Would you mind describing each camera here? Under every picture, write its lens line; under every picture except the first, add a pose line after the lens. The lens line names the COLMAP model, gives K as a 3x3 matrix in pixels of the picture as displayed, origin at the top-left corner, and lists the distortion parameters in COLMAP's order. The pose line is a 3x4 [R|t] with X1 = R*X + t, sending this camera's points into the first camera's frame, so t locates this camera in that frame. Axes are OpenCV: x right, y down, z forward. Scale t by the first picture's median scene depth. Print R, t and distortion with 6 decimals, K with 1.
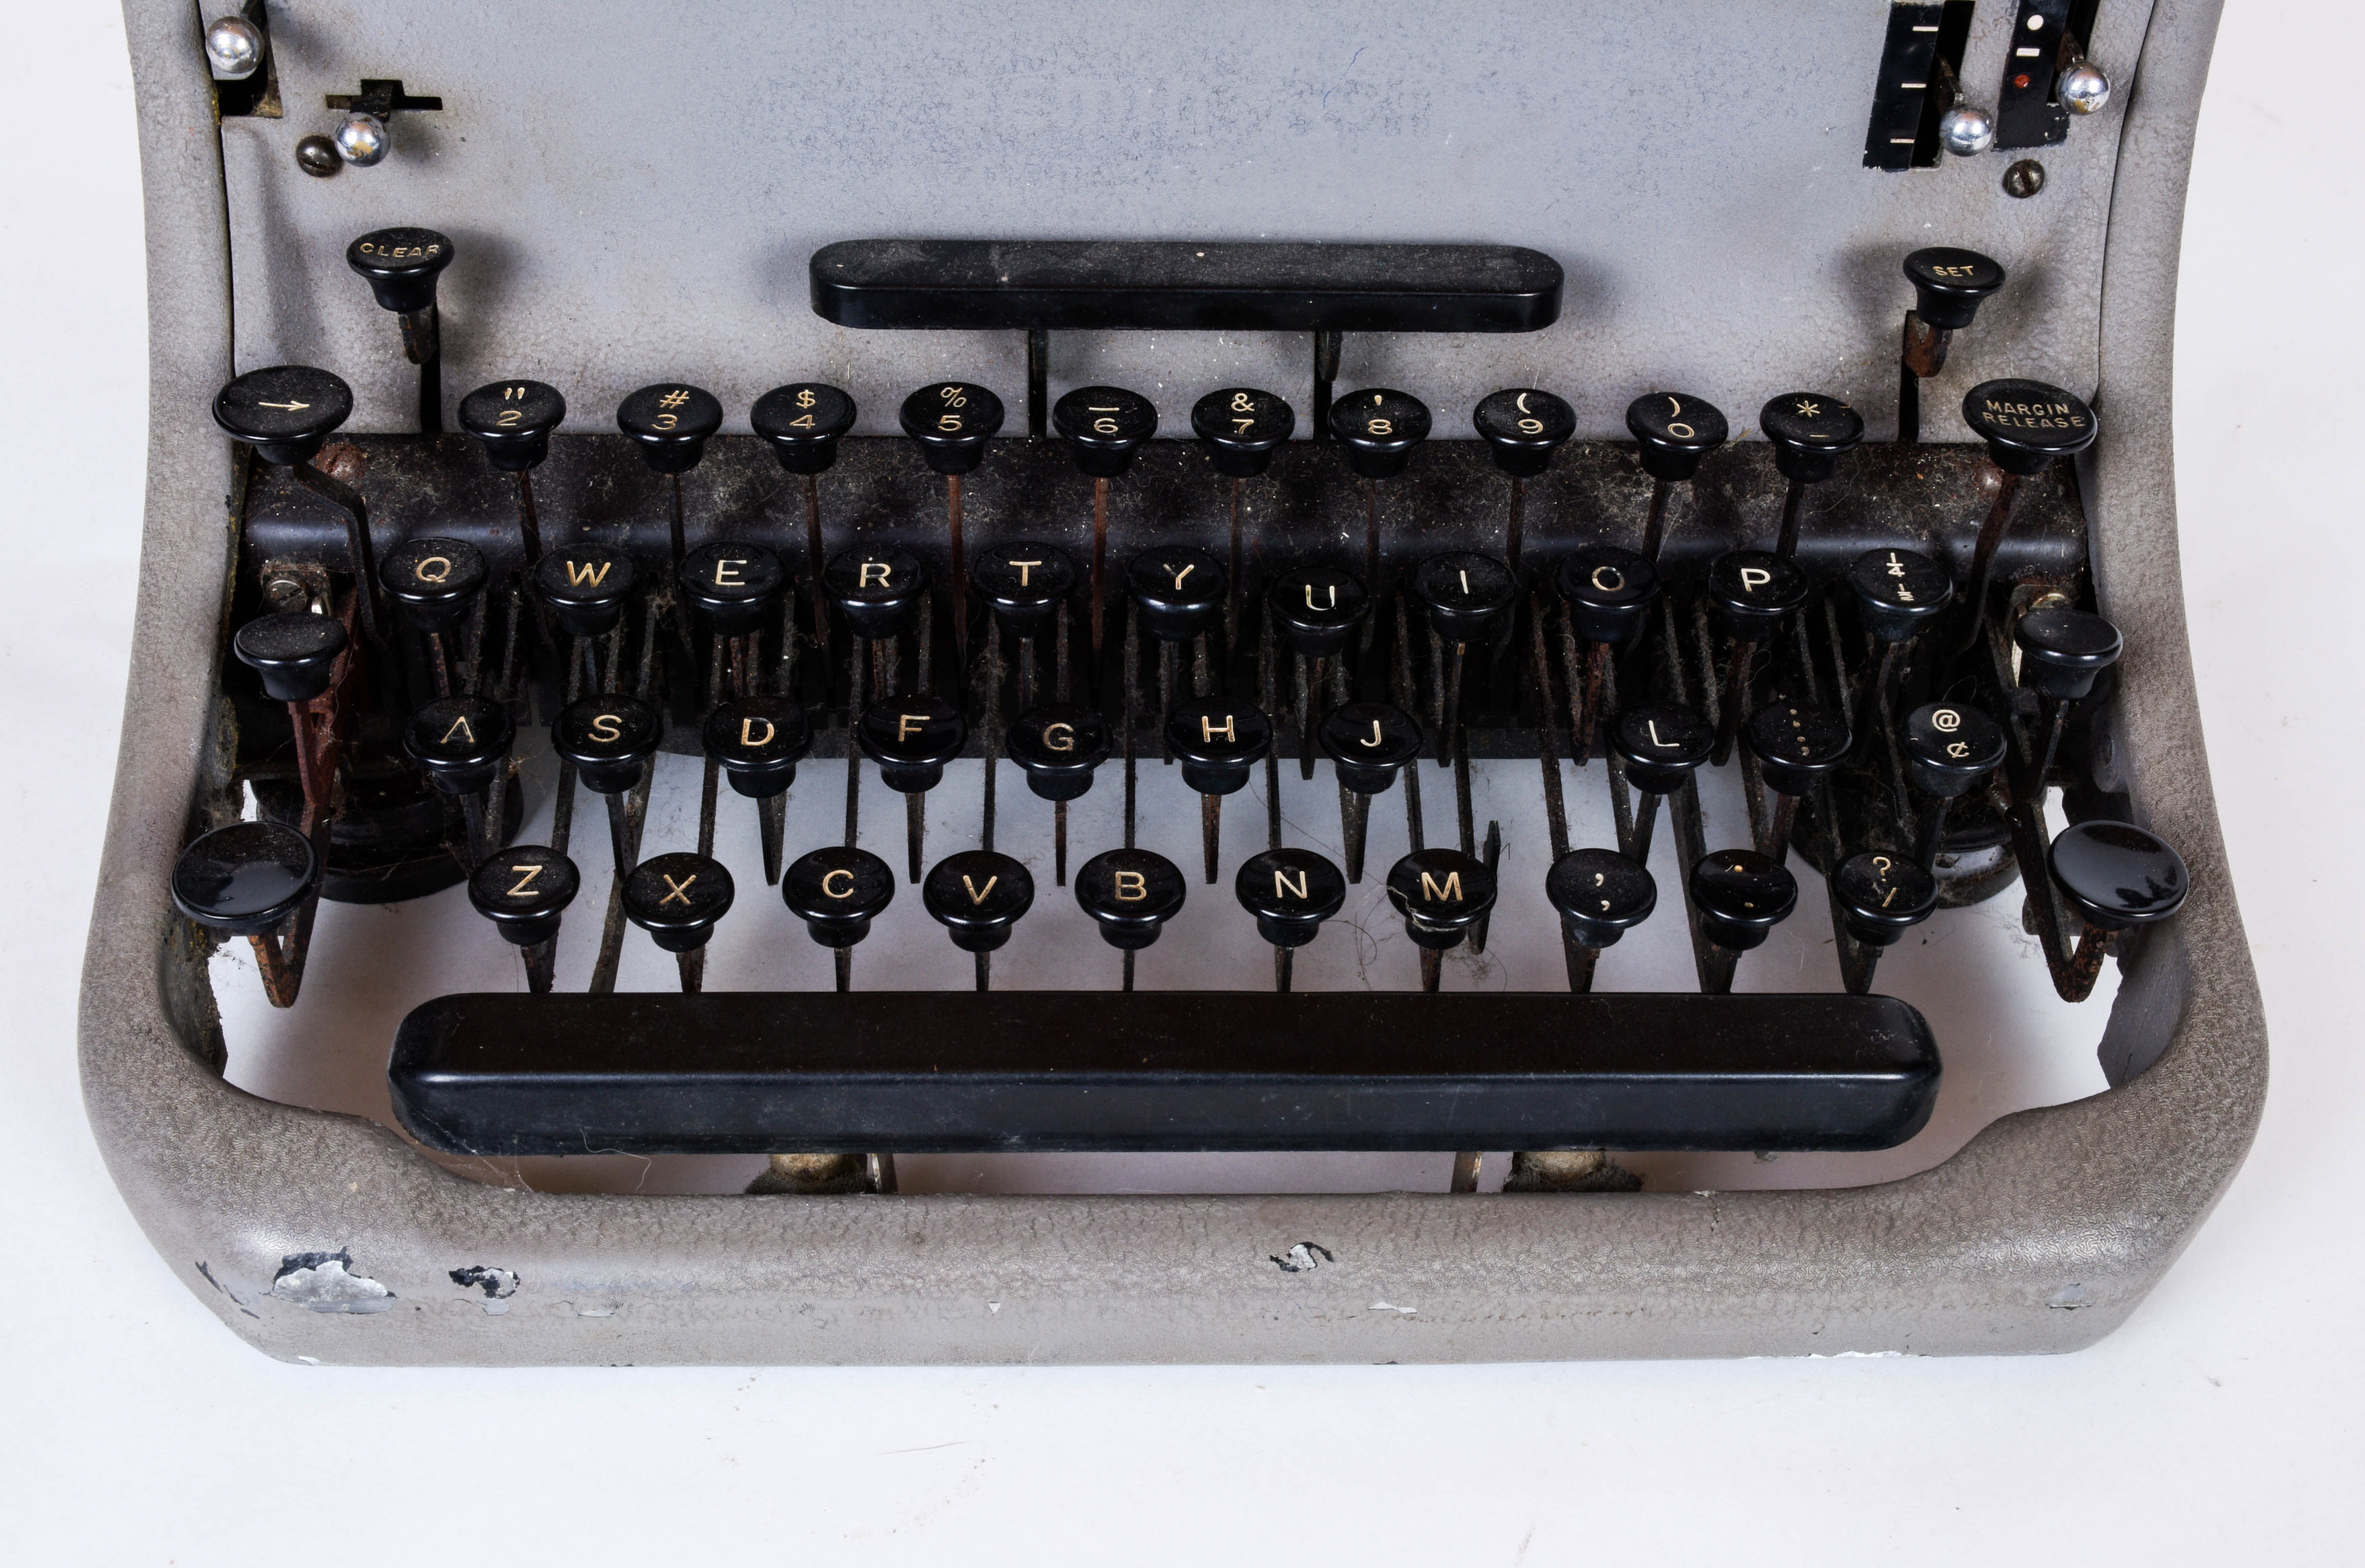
lens RADIAL K [[2816.1, 0, 1188.9], [0, 2816.1, 796.9], [0, 0, 1]] dist [-0.016406, 0.000000]
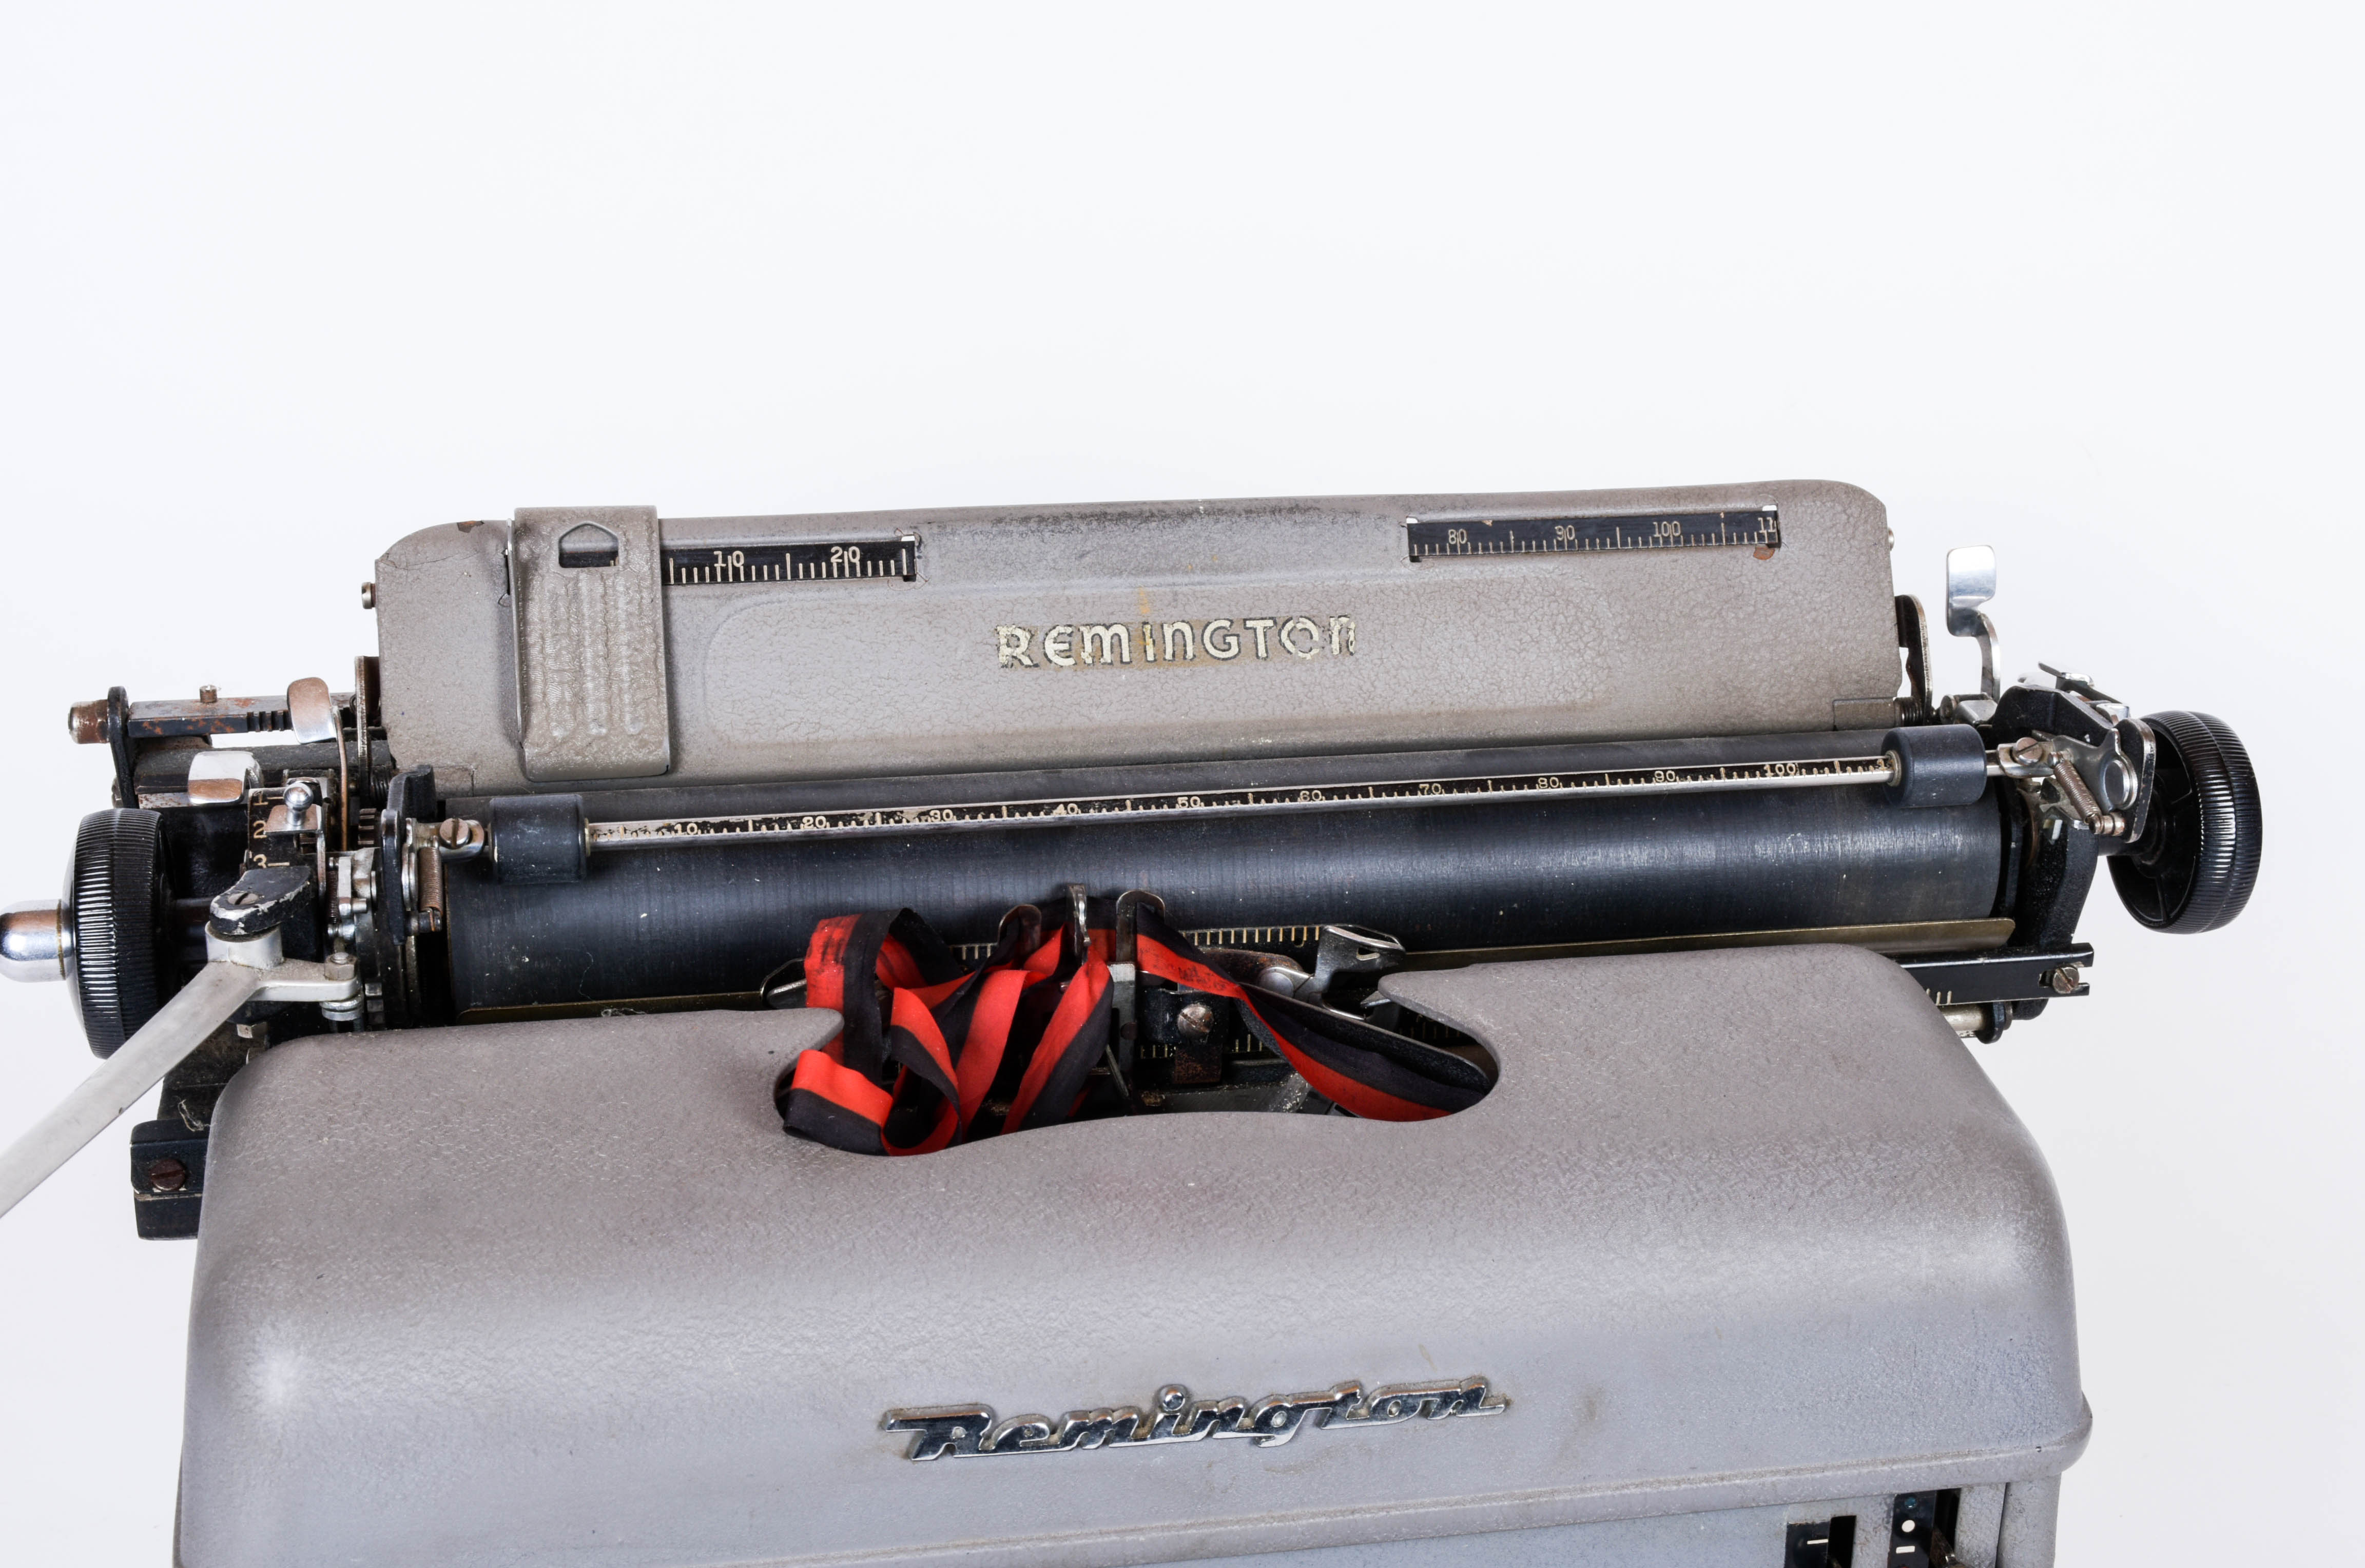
lens RADIAL K [[3385.5, 0, 1193.3], [0, 3385.5, 804.1], [0, 0, 1]] dist [-0.017352, 0.000000]
pose [[0.987420, -0.070112, 0.141729, -0.168148], [0.110958, 0.945817, -0.305152, -0.168323], [-0.112655, 0.317039, 0.941698, -0.376481]]
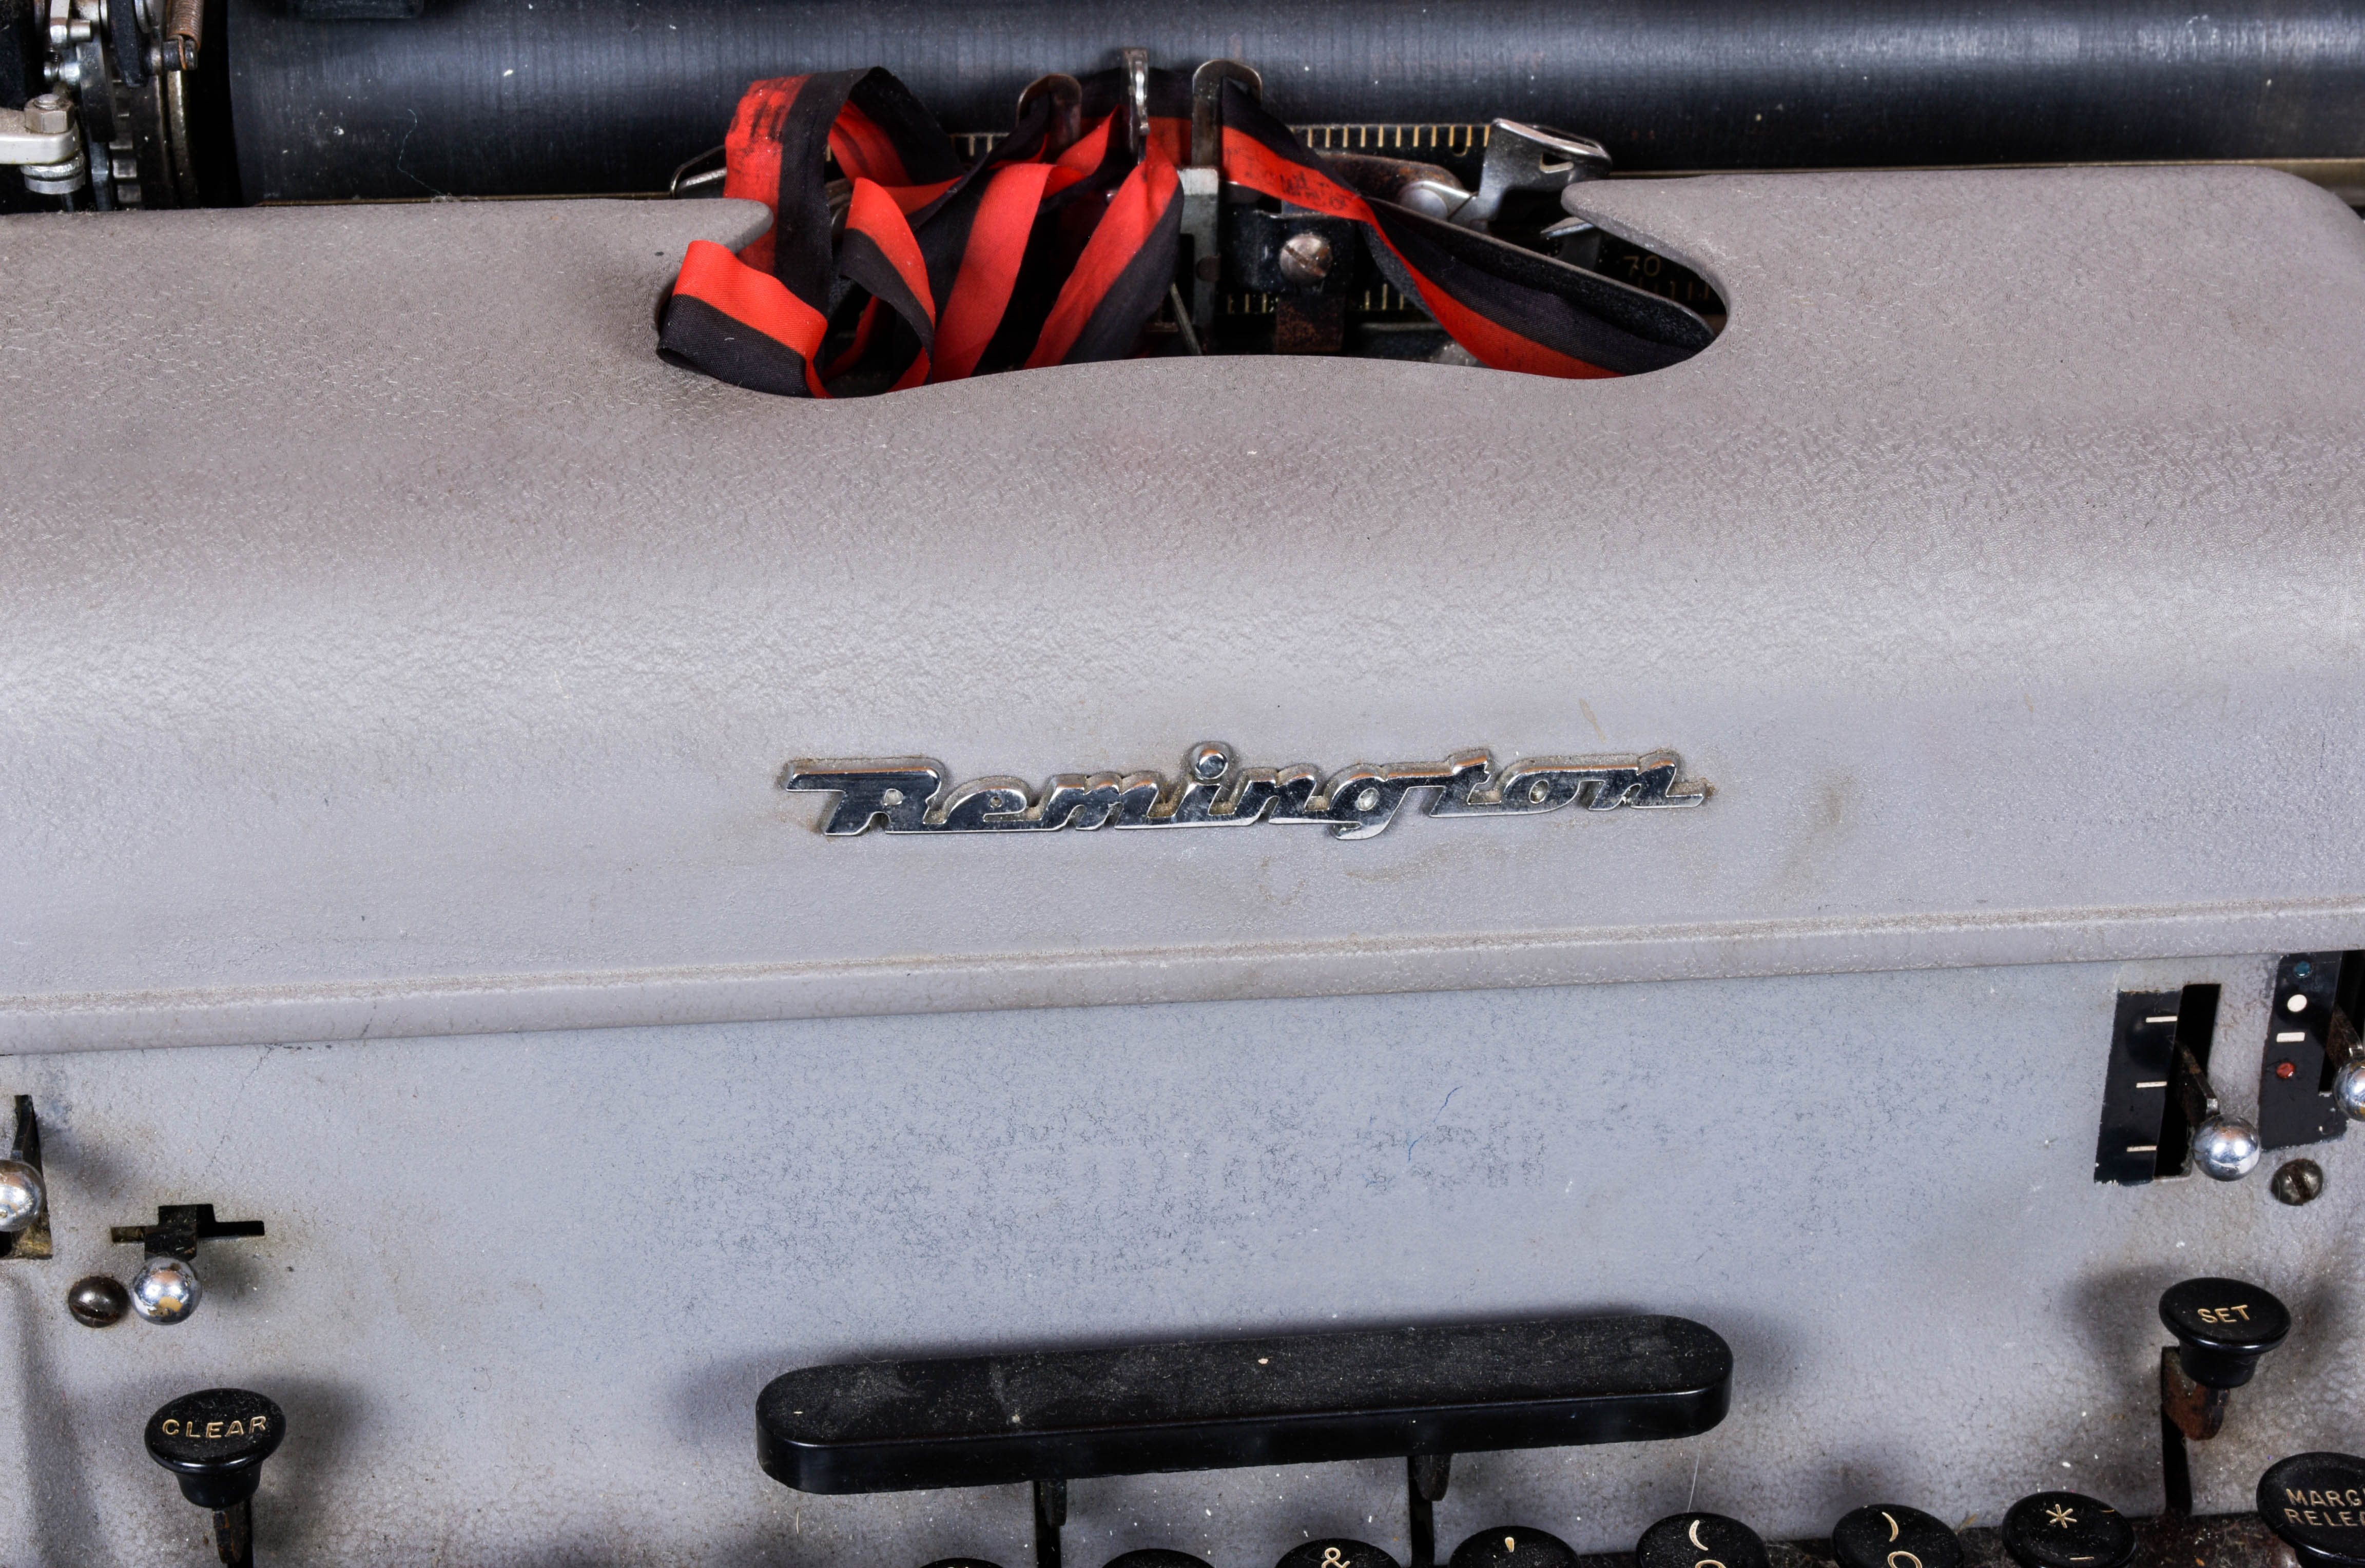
lens RADIAL K [[4130.4, 0, 1198.3], [0, 4130.4, 804.6], [0, 0, 1]] dist [-0.025127, 0.000000]
pose [[0.996493, -0.051951, 0.065588, -0.081643], [0.062600, 0.983027, -0.172452, -0.152851], [-0.055516, 0.175953, 0.982832, -0.135986]]
